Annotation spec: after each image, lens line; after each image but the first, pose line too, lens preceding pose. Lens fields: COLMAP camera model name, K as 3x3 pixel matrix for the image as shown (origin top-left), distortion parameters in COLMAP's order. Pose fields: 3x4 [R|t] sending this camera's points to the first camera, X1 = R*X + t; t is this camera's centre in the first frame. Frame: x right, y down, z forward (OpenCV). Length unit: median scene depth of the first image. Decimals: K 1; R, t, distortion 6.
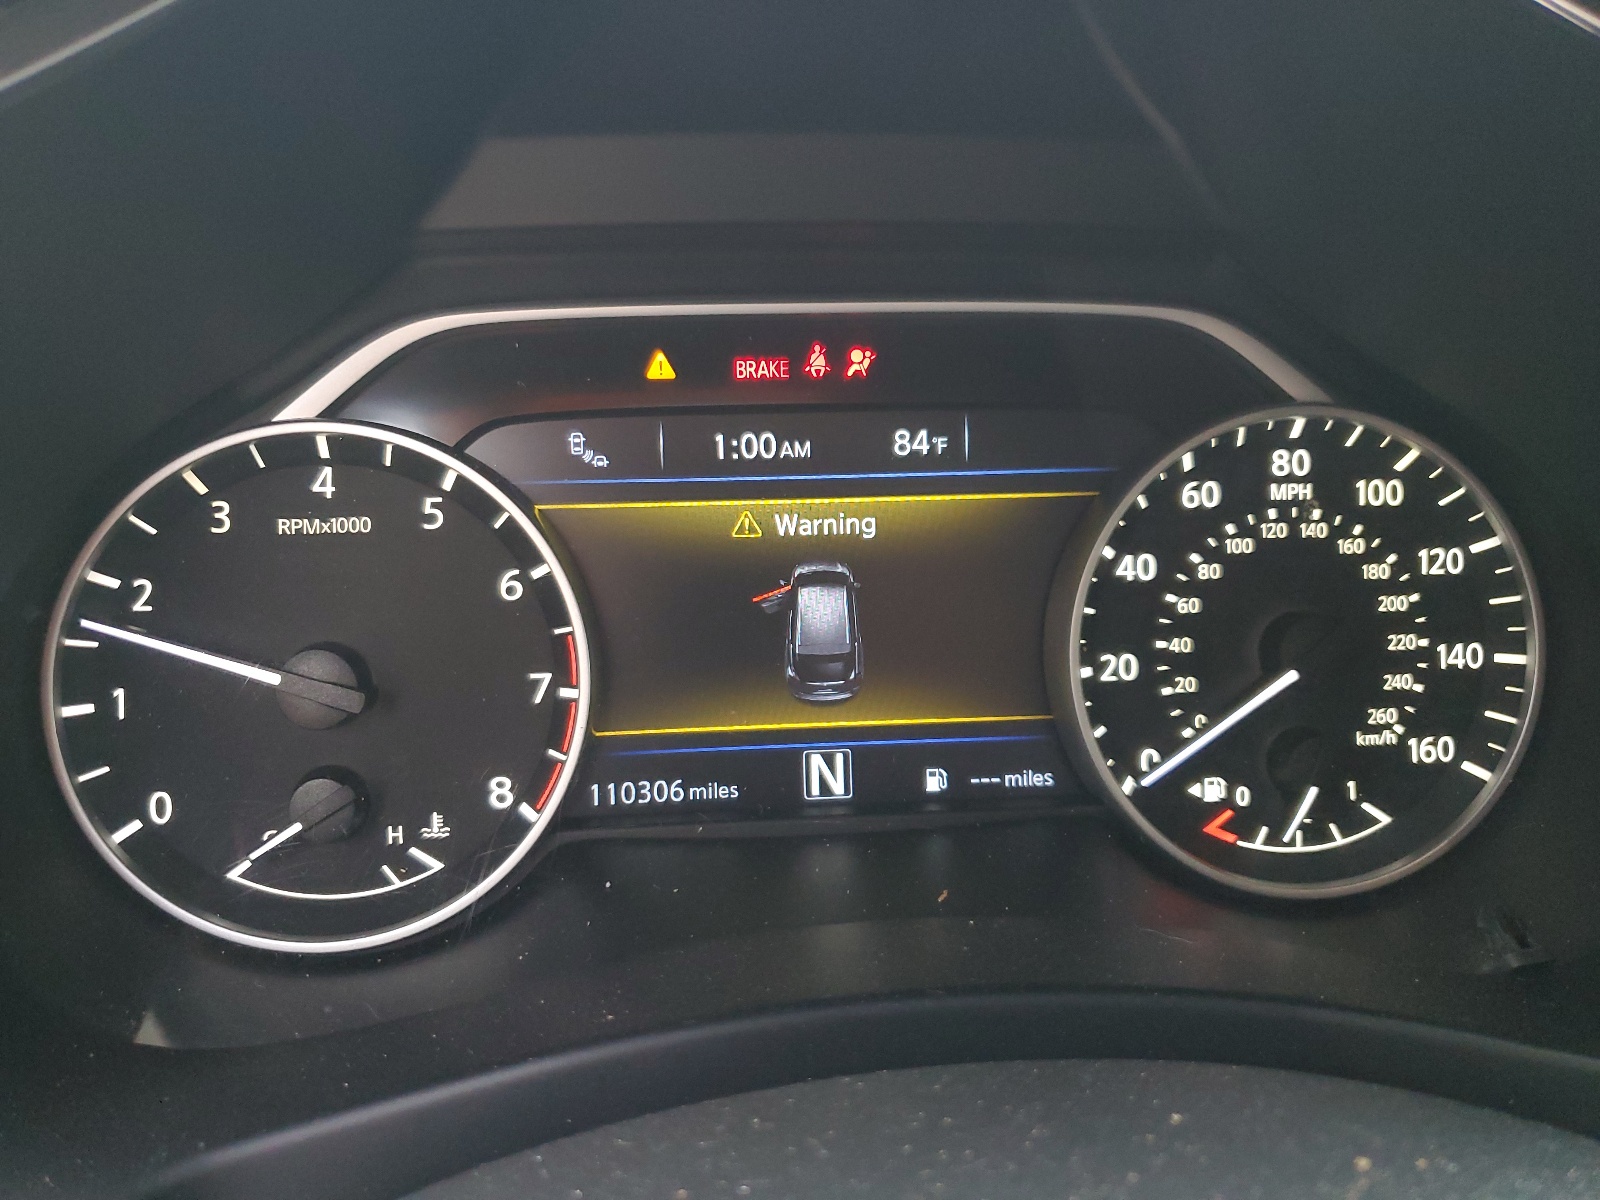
lens RADIAL K [[1211.7, 0, 800.0], [0, 1211.7, 599.7], [0, 0, 1]] dist [0.000050, 0.000428]
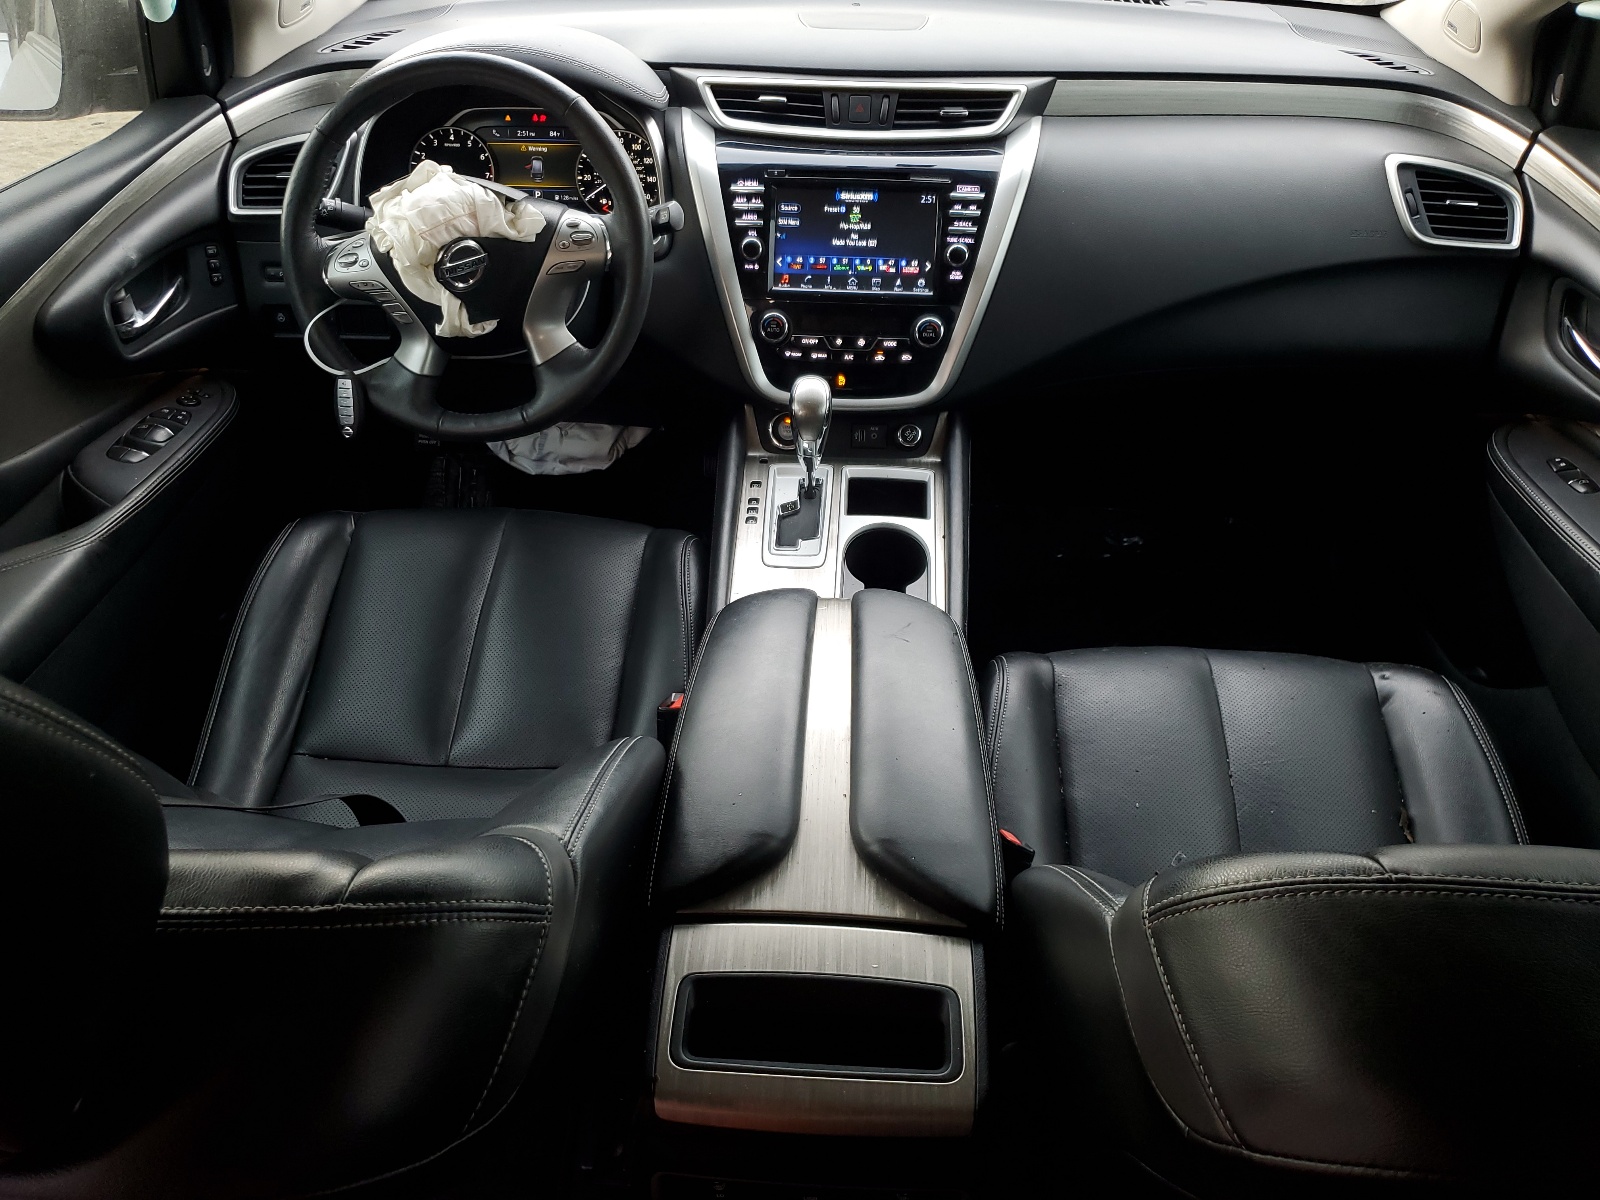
lens RADIAL K [[1211.7, 0, 800.2], [0, 1211.7, 600.1], [0, 0, 1]] dist [0.000050, 0.000428]
pose [[0.990307, 0.083312, -0.111136, 2.048609], [-0.050630, 0.961609, 0.269713, 0.378525], [0.129340, -0.261471, 0.956506, -4.826203]]
